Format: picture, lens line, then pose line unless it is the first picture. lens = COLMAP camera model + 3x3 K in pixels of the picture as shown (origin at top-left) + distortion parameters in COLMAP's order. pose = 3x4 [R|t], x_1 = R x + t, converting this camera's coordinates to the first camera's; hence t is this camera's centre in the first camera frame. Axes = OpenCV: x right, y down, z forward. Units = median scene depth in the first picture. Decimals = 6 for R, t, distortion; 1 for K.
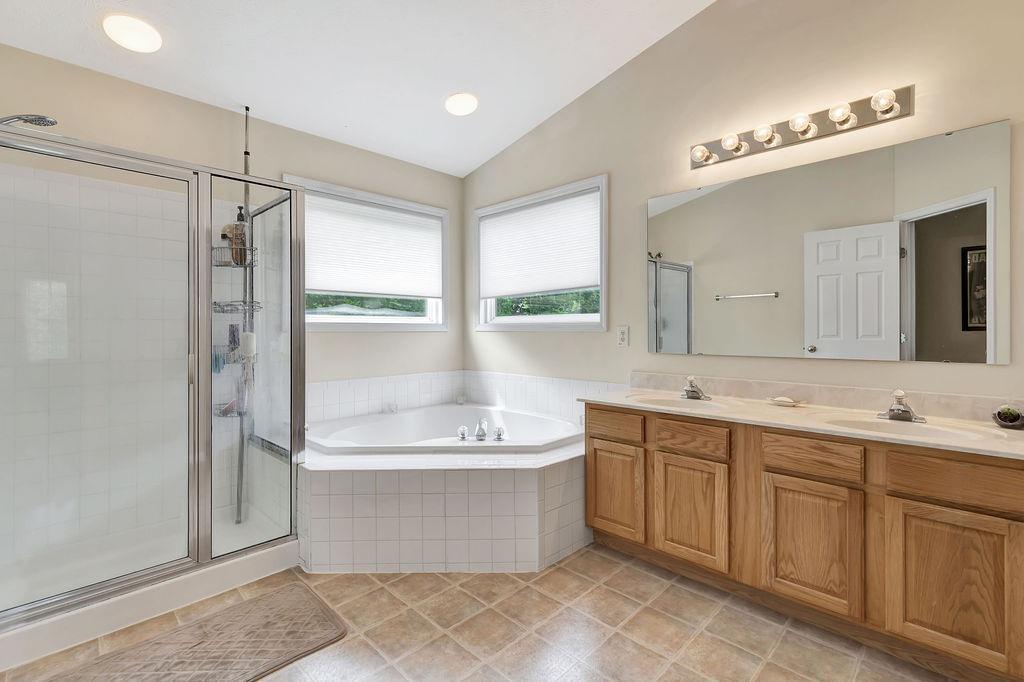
lens RADIAL K [[469.3, 0, 513.6], [0, 469.3, 335.5], [0, 0, 1]] dist [0.008849, -0.001080]
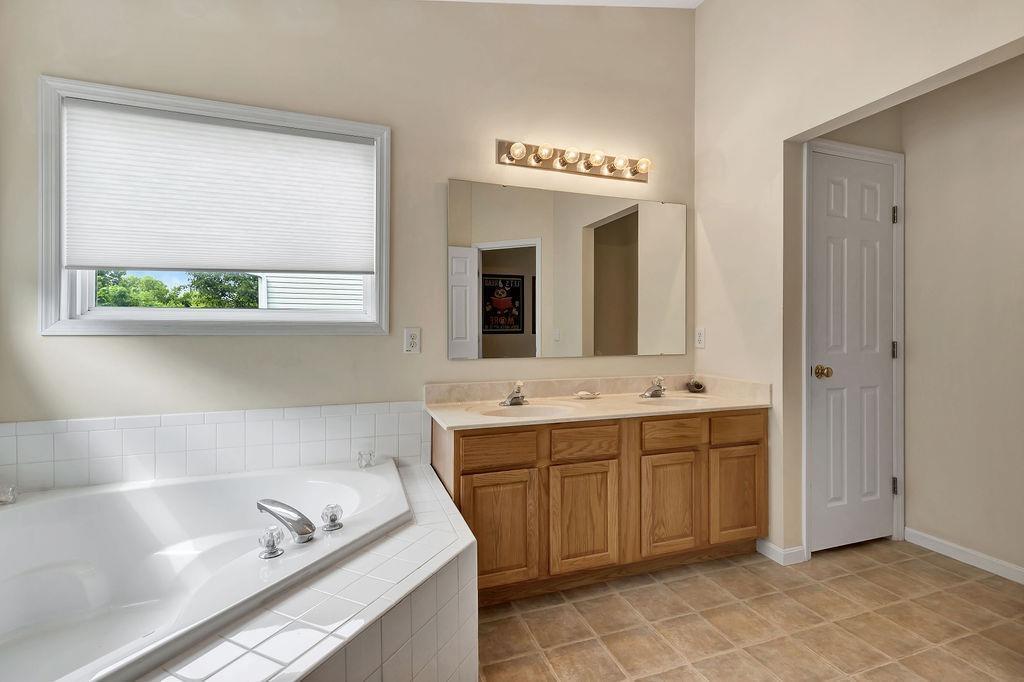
lens RADIAL K [[469.3, 0, 517.7], [0, 469.3, 332.2], [0, 0, 1]] dist [0.008849, -0.001080]
pose [[0.429271, 0.002313, 0.903173, -0.549163], [0.010574, 0.999915, -0.007587, -0.006855], [-0.903114, 0.012807, 0.429210, 0.675520]]
